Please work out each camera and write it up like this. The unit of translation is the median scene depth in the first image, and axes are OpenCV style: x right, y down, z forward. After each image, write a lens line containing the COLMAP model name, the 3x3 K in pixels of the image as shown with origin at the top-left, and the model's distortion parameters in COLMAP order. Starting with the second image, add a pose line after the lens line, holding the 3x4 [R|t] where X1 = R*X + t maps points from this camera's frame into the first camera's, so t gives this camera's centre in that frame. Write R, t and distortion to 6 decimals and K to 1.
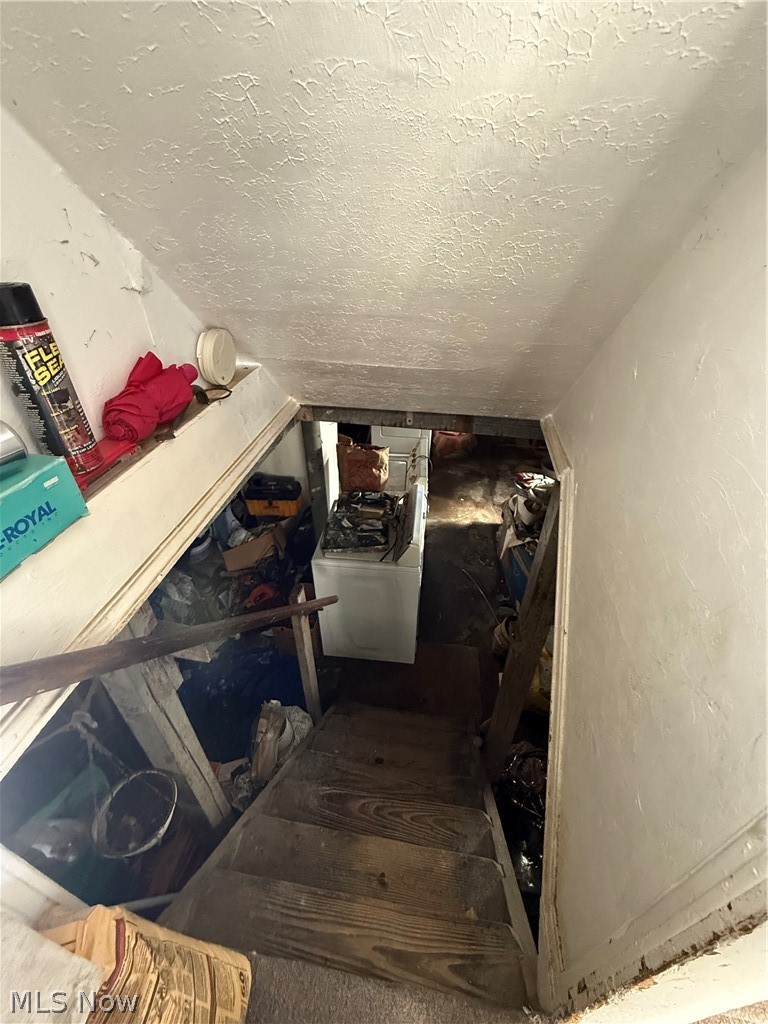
lens RADIAL K [[431.9, 0, 388.4], [0, 431.9, 512.7], [0, 0, 1]] dist [-0.000989, 0.000872]
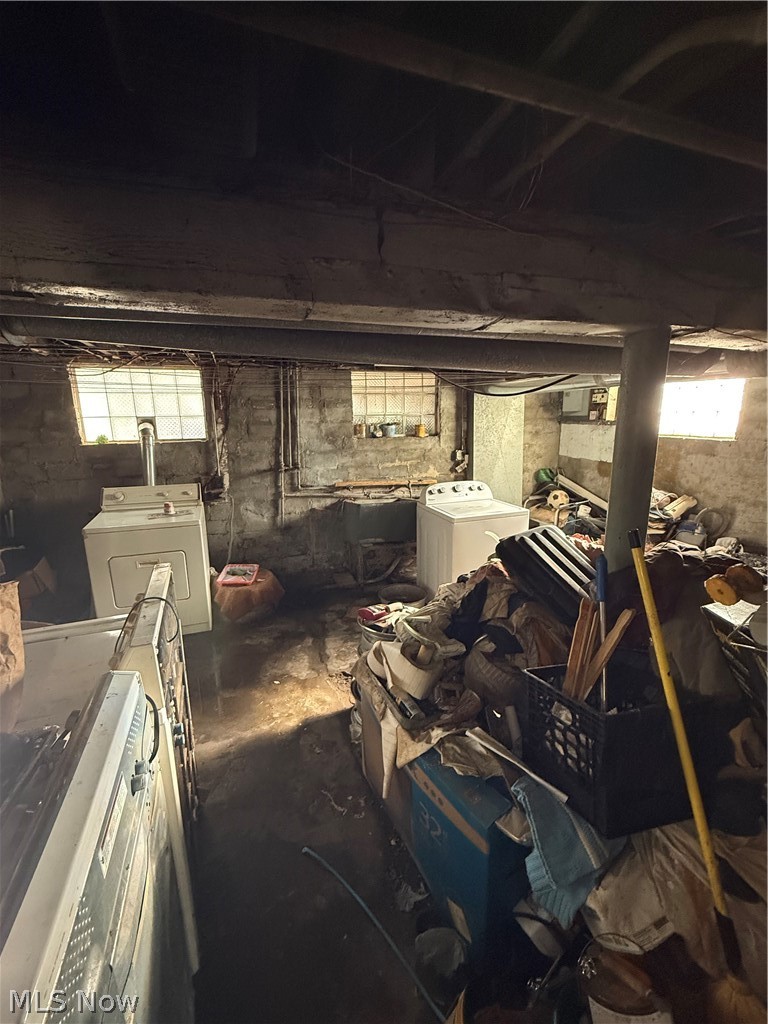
lens RADIAL K [[431.9, 0, 386.6], [0, 431.9, 512.2], [0, 0, 1]] dist [-0.000989, 0.000872]
pose [[0.891289, -0.108733, 0.440206, 0.081079], [0.271854, 0.905131, -0.326853, -0.008564], [-0.362905, 0.410992, 0.836293, 0.412142]]
